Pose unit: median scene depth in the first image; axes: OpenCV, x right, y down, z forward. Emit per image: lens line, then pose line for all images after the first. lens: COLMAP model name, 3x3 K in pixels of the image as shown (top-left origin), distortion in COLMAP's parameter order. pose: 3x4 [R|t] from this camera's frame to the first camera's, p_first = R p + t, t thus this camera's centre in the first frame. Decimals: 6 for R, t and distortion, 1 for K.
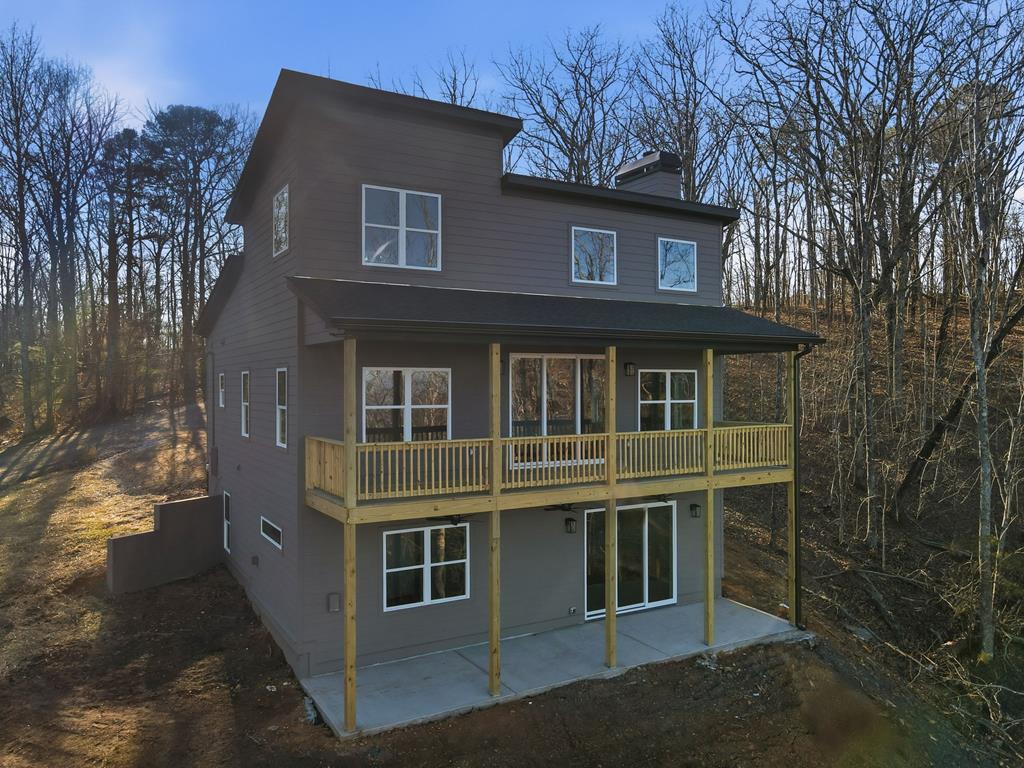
lens RADIAL K [[754.9, 0, 512.0], [0, 754.9, 384.0], [0, 0, 1]] dist [0.003585, 0.000172]
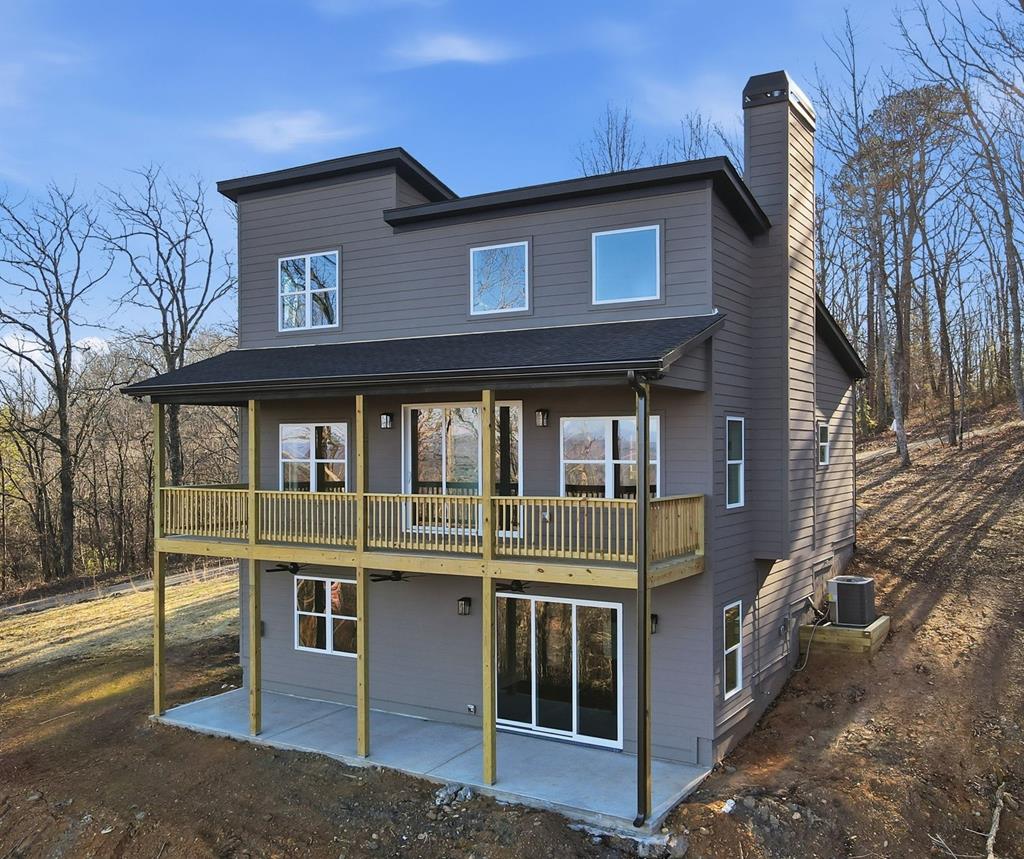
lens RADIAL K [[984.5, 0, 512.0], [0, 984.5, 429.5], [0, 0, 1]] dist [-0.008815, -0.001144]
pose [[0.479044, -0.014933, -0.877664, 1.174393], [0.006294, 0.999888, -0.013578, 0.006539], [0.877768, 0.000980, 0.479084, 0.571001]]
